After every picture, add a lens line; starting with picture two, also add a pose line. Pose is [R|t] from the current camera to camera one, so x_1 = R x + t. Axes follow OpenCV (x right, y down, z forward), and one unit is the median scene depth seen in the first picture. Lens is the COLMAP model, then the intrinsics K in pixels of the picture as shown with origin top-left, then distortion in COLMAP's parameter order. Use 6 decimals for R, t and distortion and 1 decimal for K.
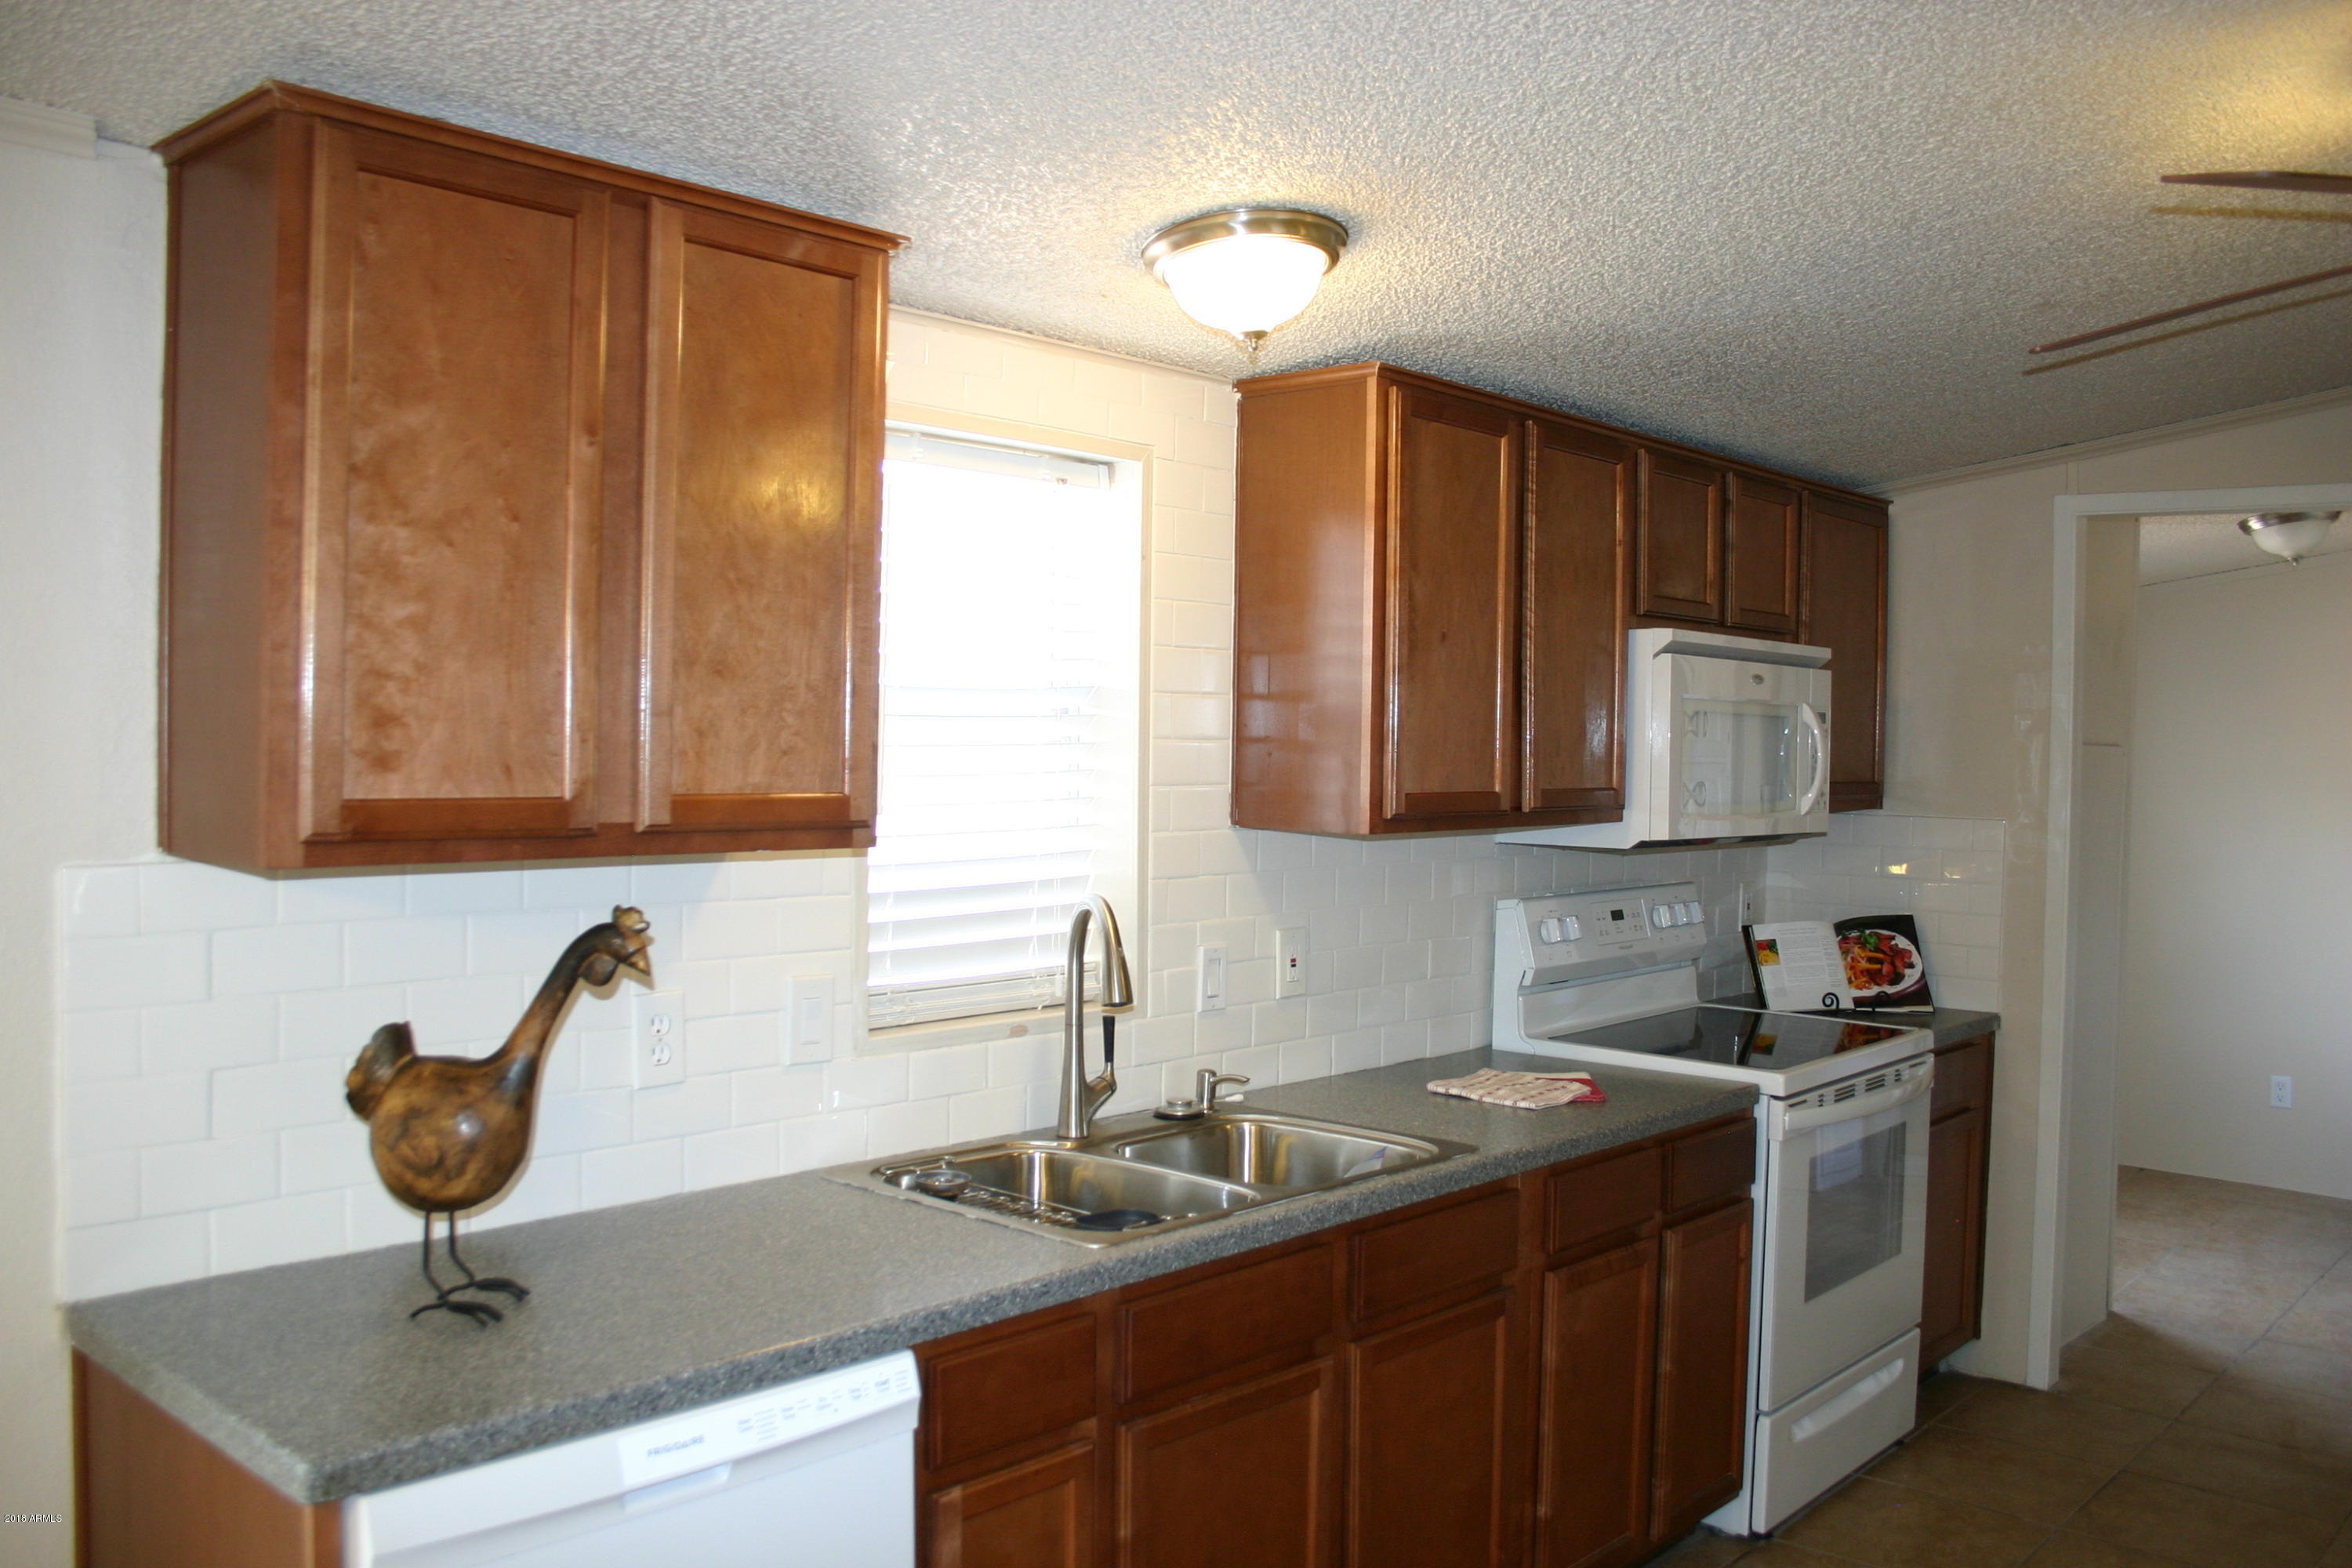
lens RADIAL K [[1920.0, 0, 1191.5], [0, 1920.0, 775.6], [0, 0, 1]] dist [-0.148704, 0.122315]
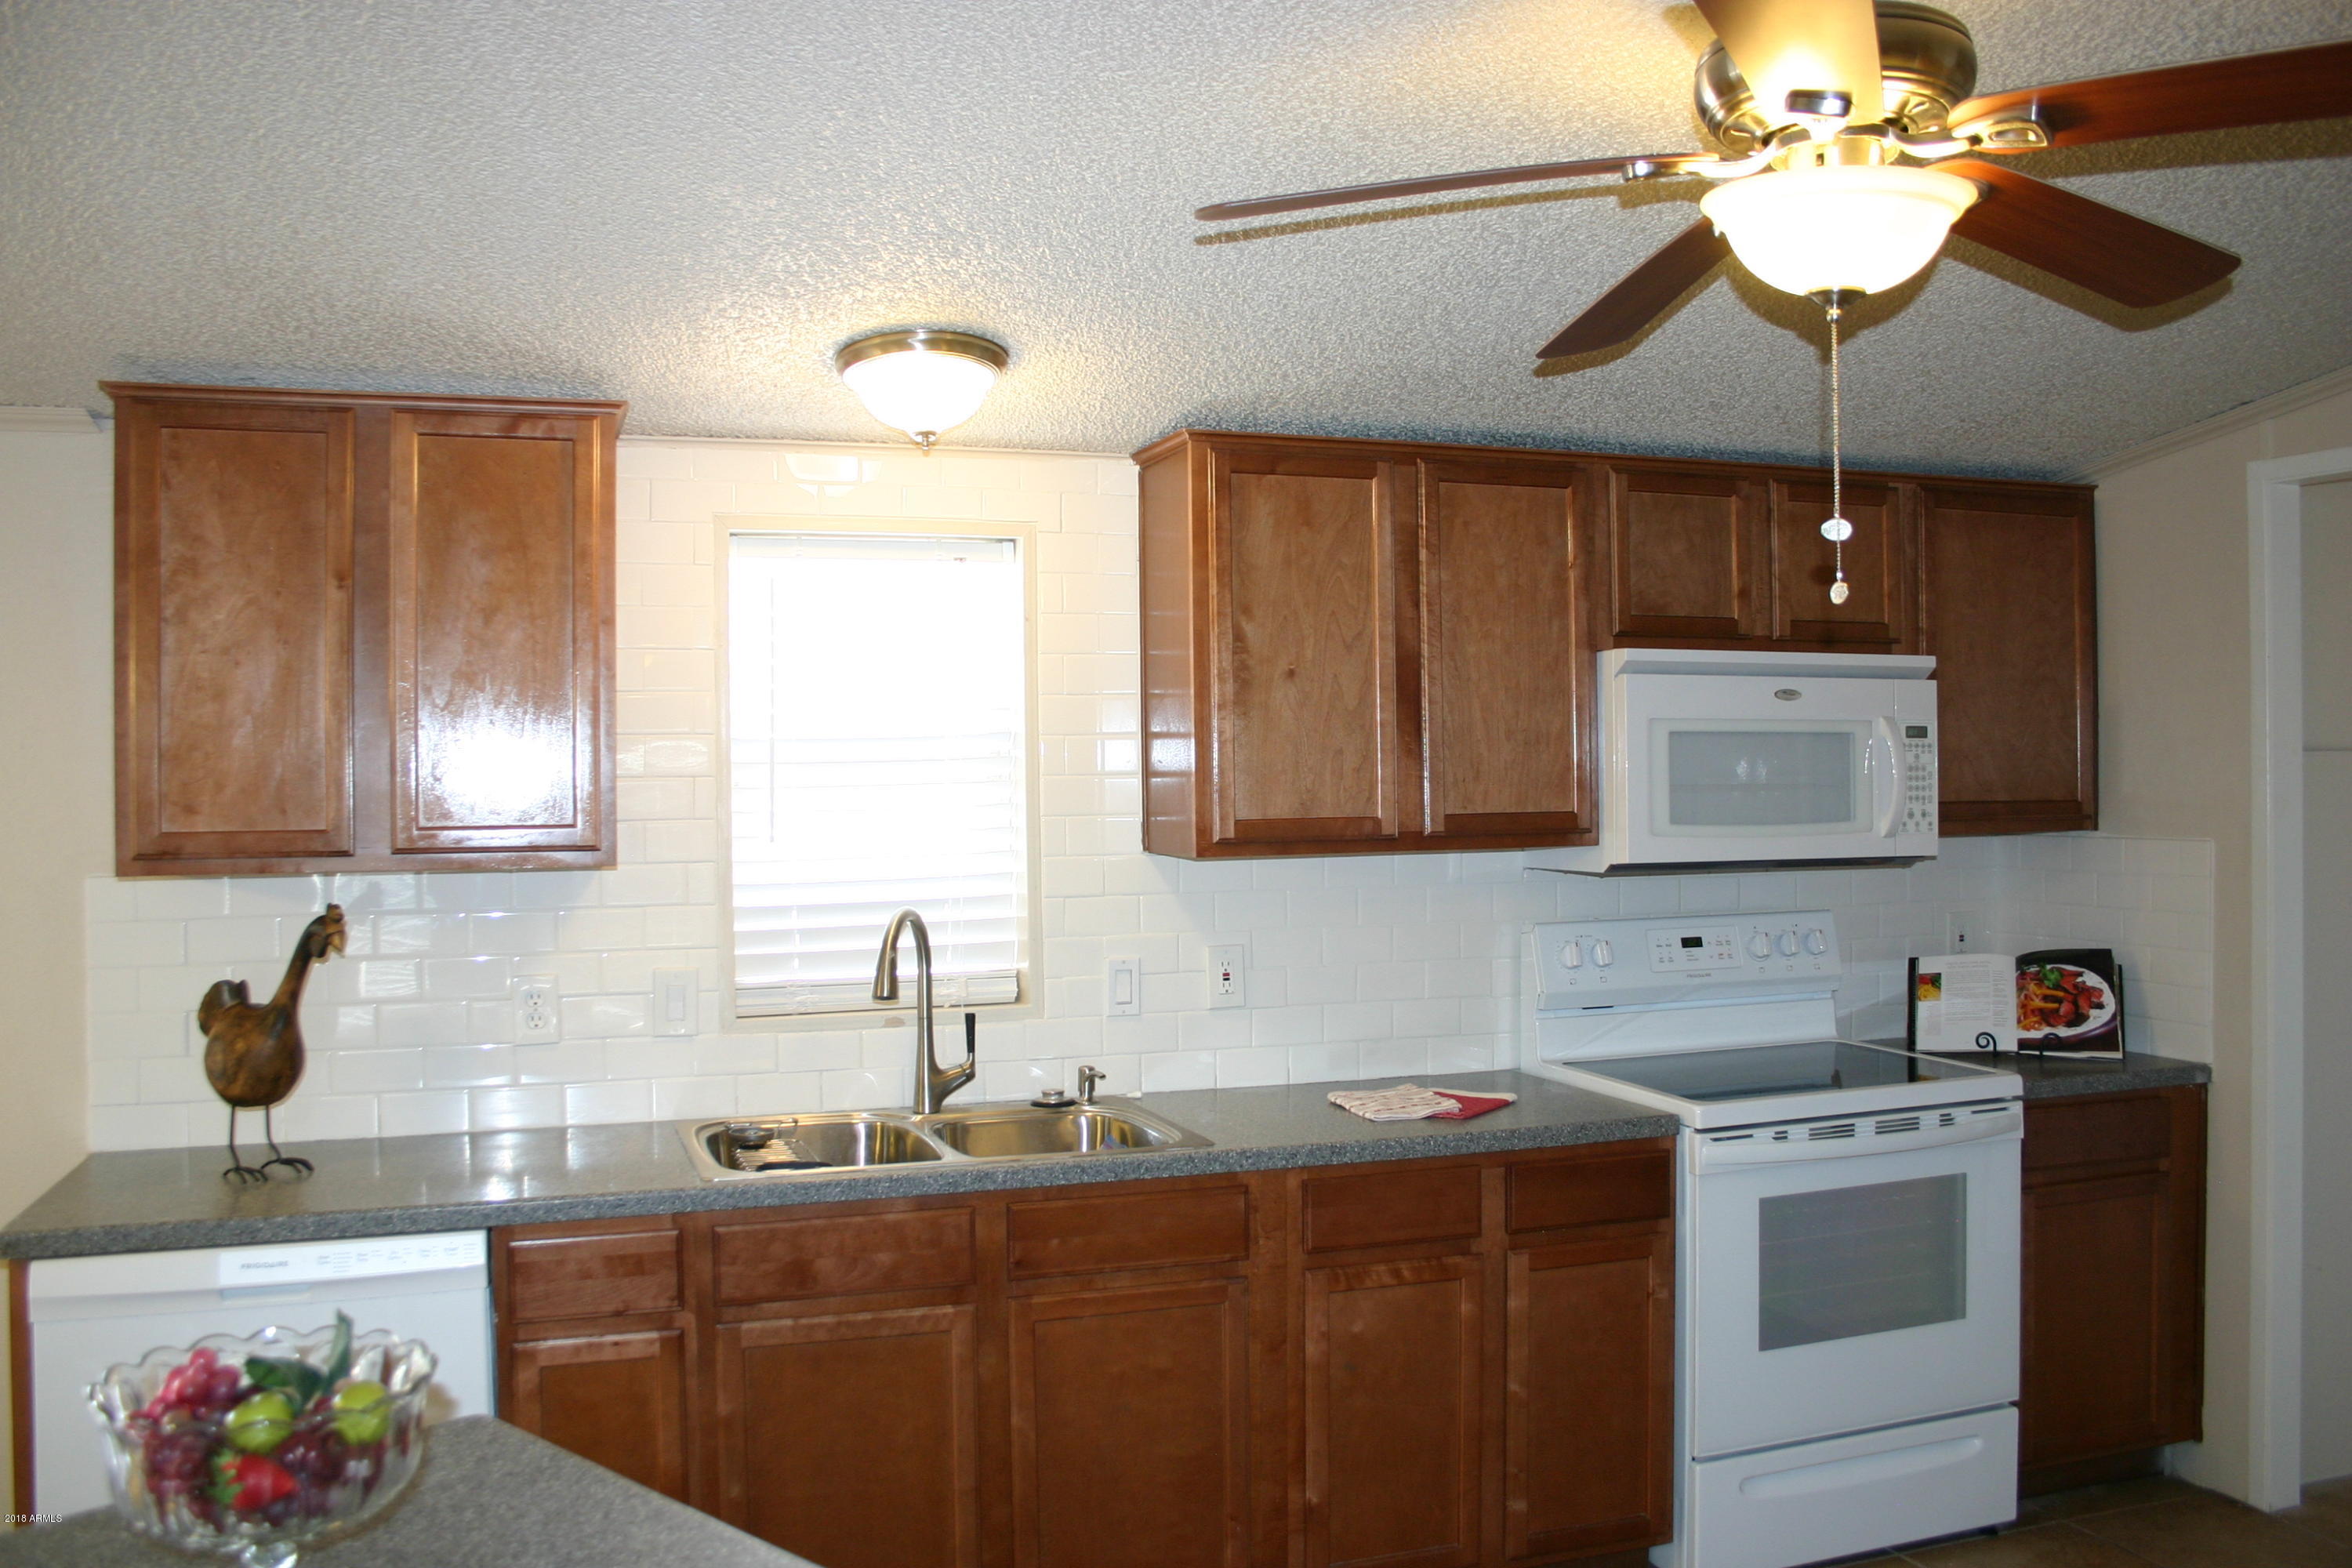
lens RADIAL K [[1920.0, 0, 1181.9], [0, 1920.0, 788.6], [0, 0, 1]] dist [-0.148704, 0.122315]
pose [[0.878854, -0.023357, -0.476519, 0.547602], [0.016490, 0.999691, -0.018589, 0.009930], [0.476806, 0.008479, 0.878968, 0.025657]]
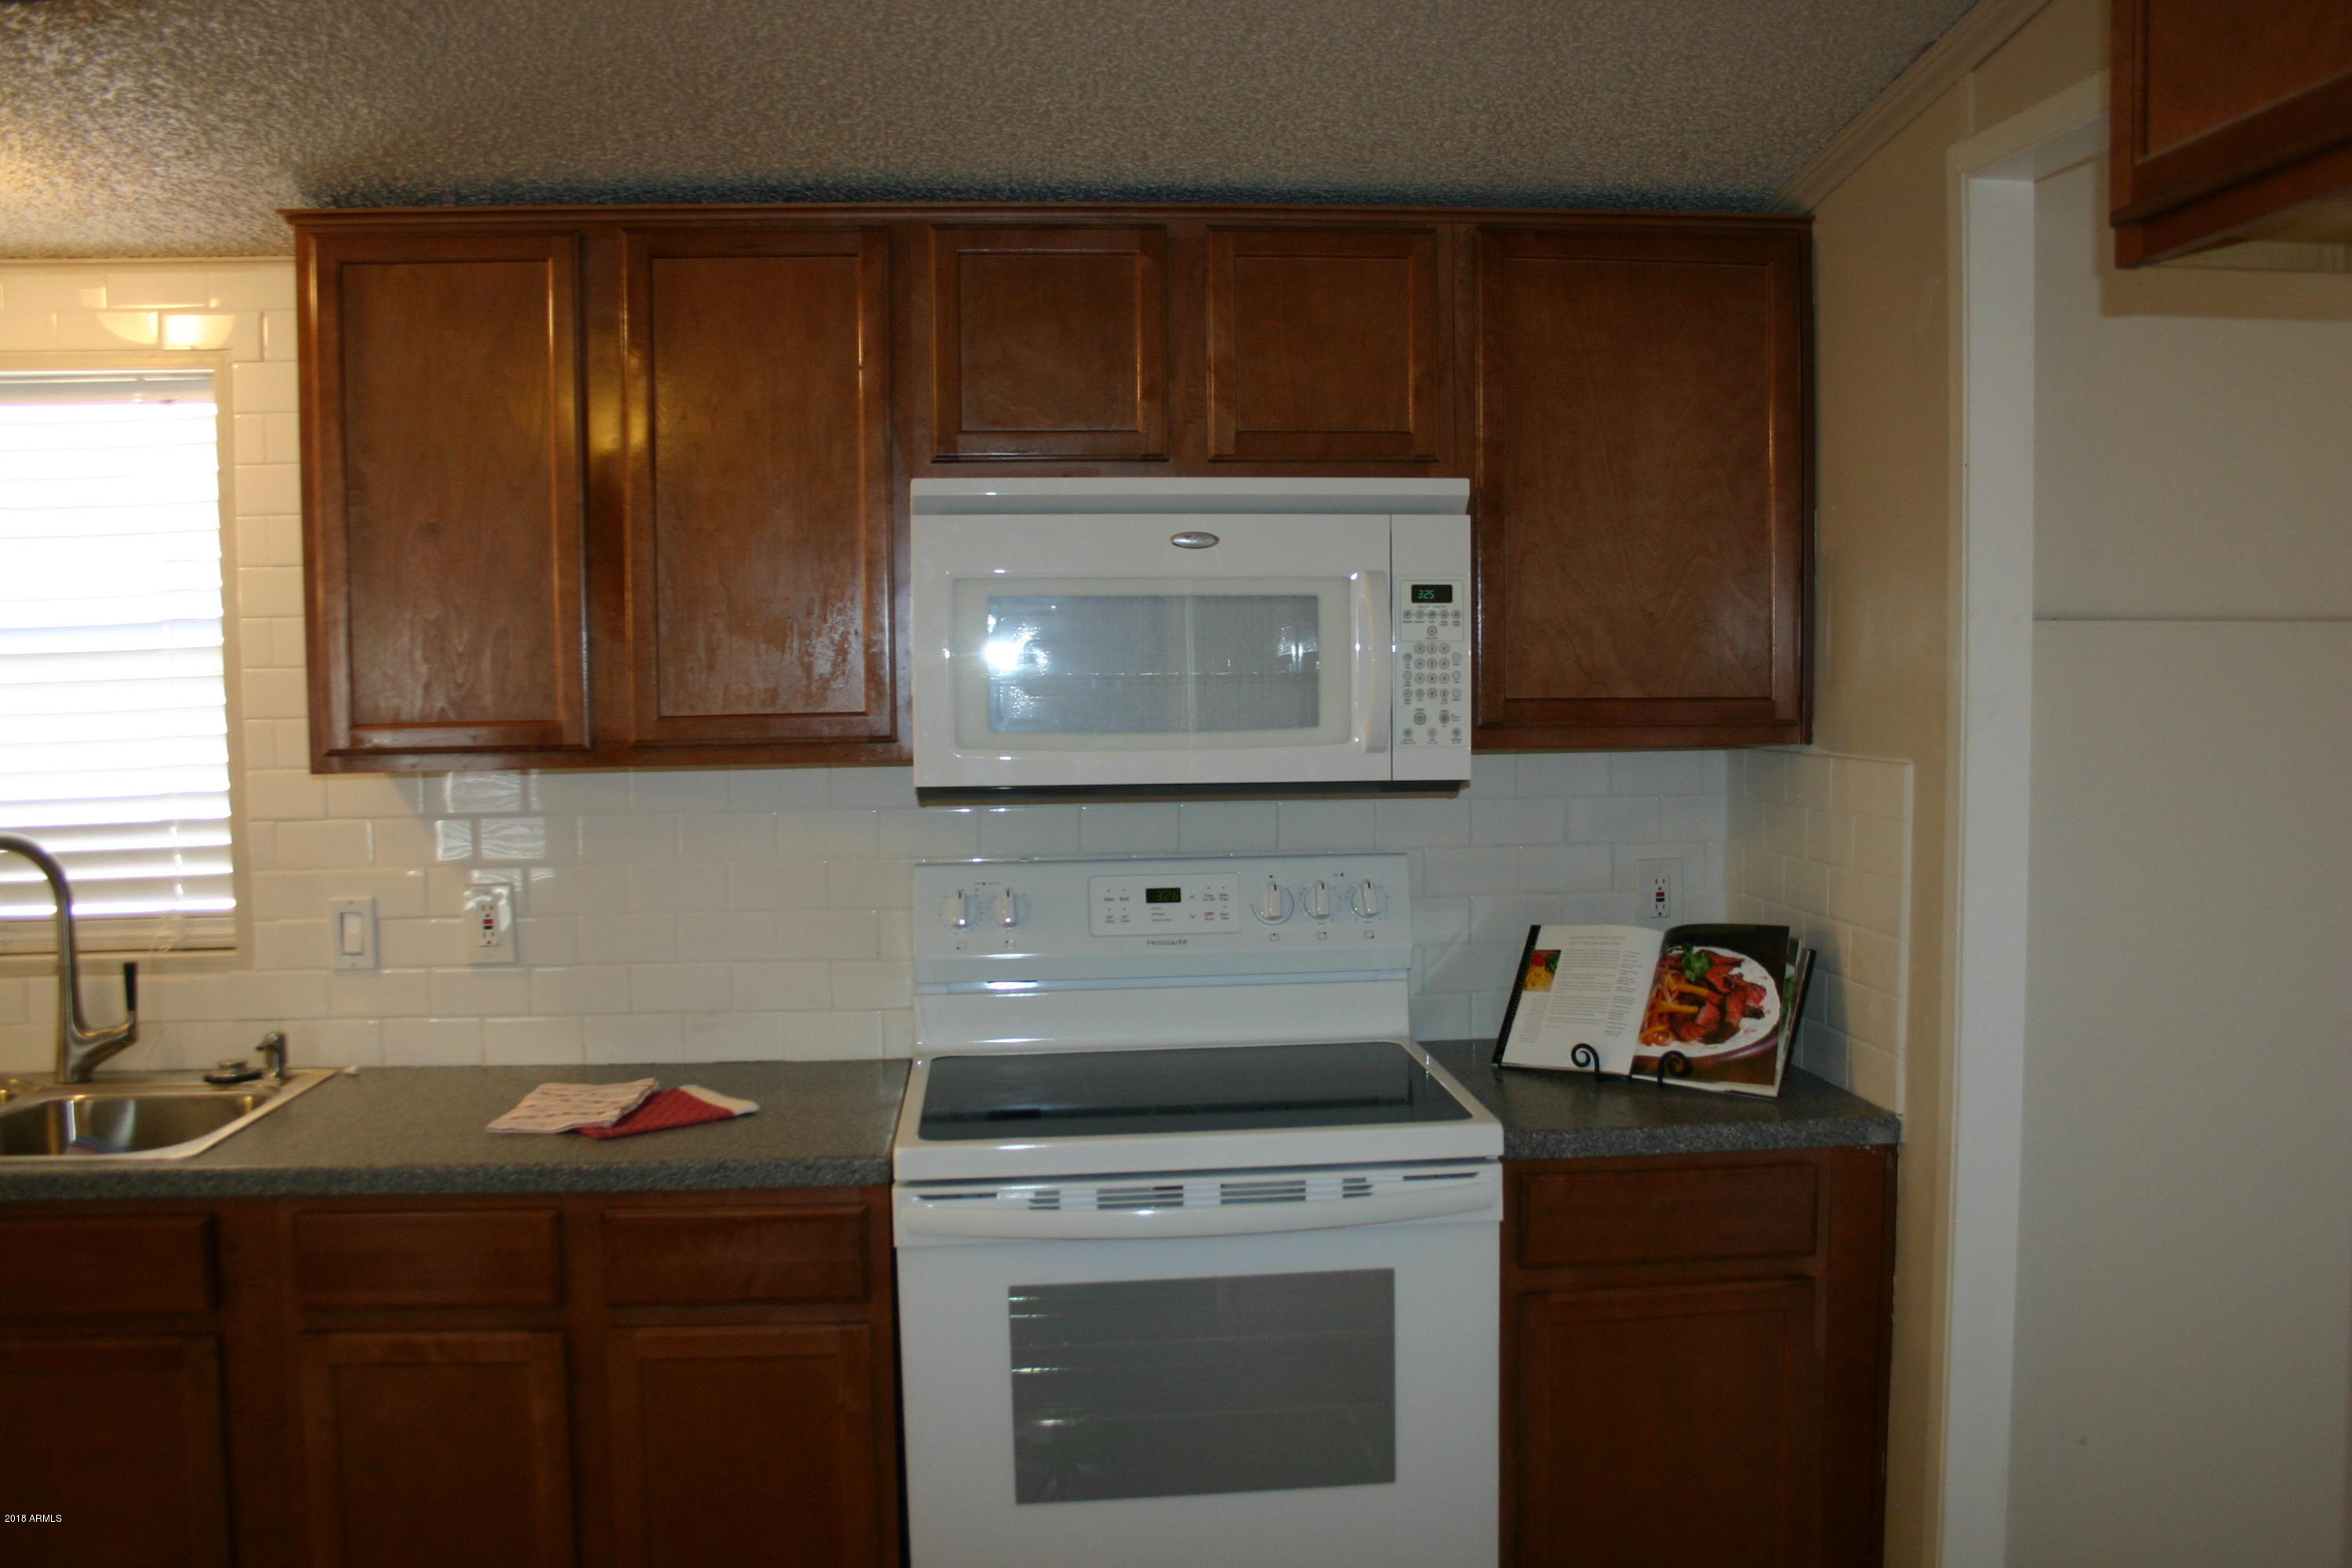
lens RADIAL K [[1920.0, 0, 1173.2], [0, 1920.0, 780.7], [0, 0, 1]] dist [-0.148704, 0.122315]
pose [[0.738625, 0.009085, -0.674055, 0.830314], [0.013181, 0.999523, 0.027915, 0.014118], [0.673987, -0.029503, 0.738153, 0.583753]]
